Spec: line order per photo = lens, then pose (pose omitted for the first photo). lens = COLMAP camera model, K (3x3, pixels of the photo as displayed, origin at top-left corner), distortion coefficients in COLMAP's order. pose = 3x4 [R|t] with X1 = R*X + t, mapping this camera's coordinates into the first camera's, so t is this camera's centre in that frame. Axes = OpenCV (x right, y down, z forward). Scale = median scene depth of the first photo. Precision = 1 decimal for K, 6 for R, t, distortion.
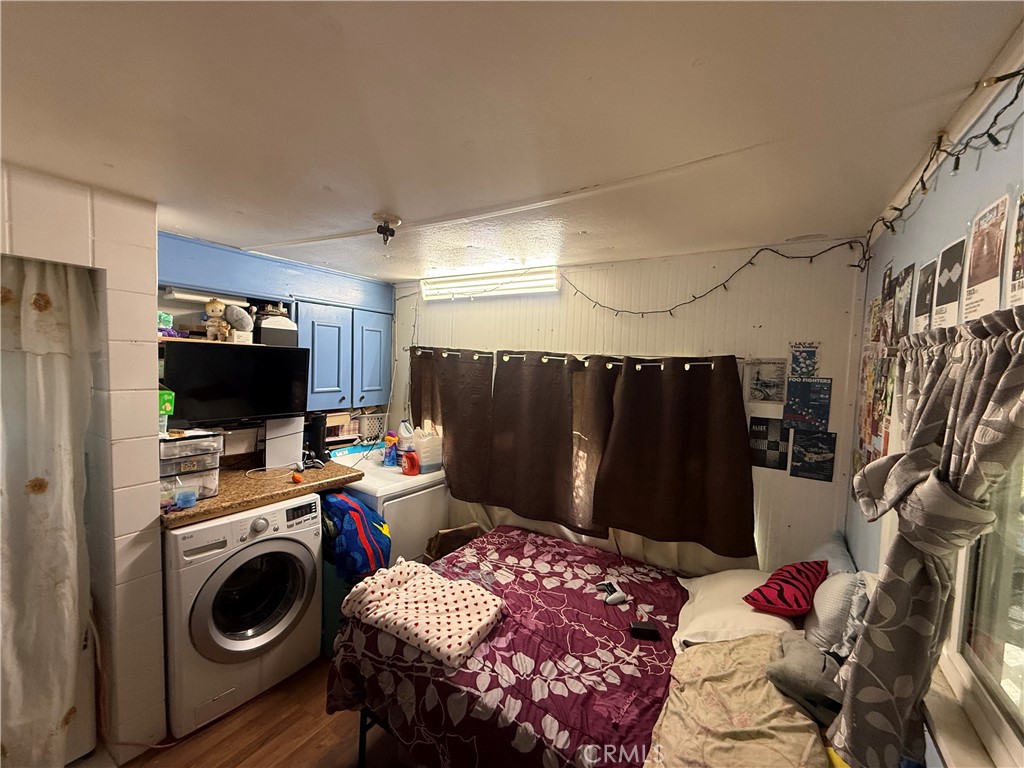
lens RADIAL K [[407.0, 0, 513.5], [0, 407.0, 384.4], [0, 0, 1]] dist [-0.002884, 0.000748]
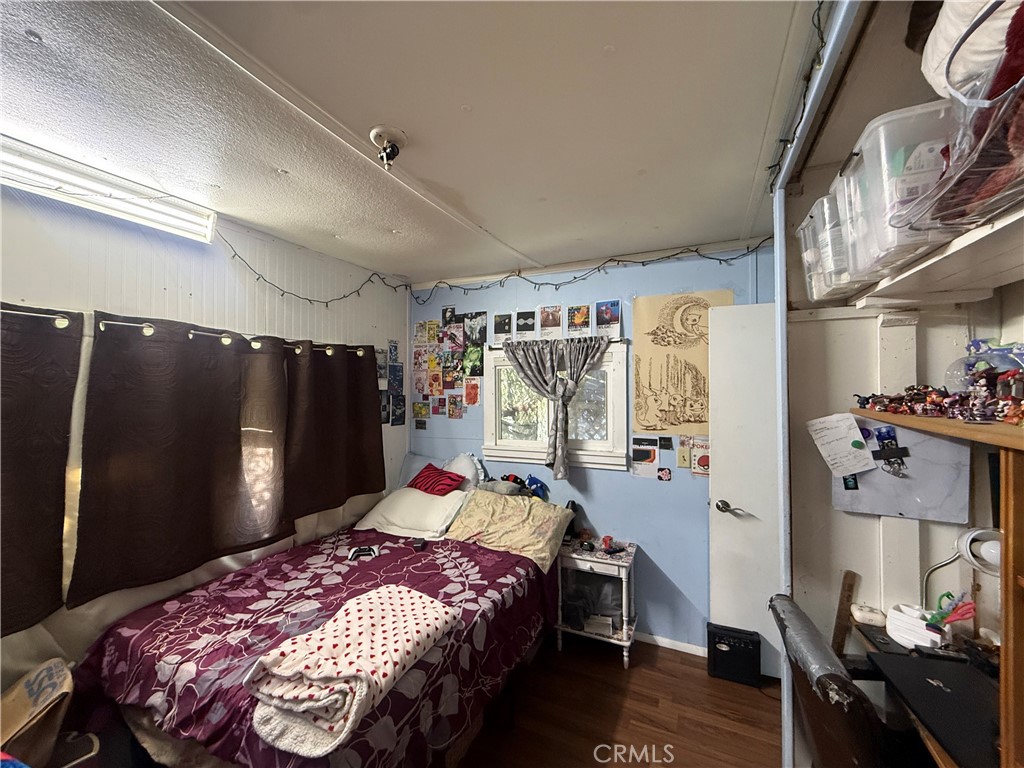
lens RADIAL K [[407.0, 0, 511.4], [0, 407.0, 384.3], [0, 0, 1]] dist [-0.002884, 0.000748]
pose [[-0.113088, -0.027738, 0.993198, -0.873102], [0.053214, 0.998006, 0.033931, 0.037015], [-0.992159, 0.056689, -0.111387, 0.687337]]
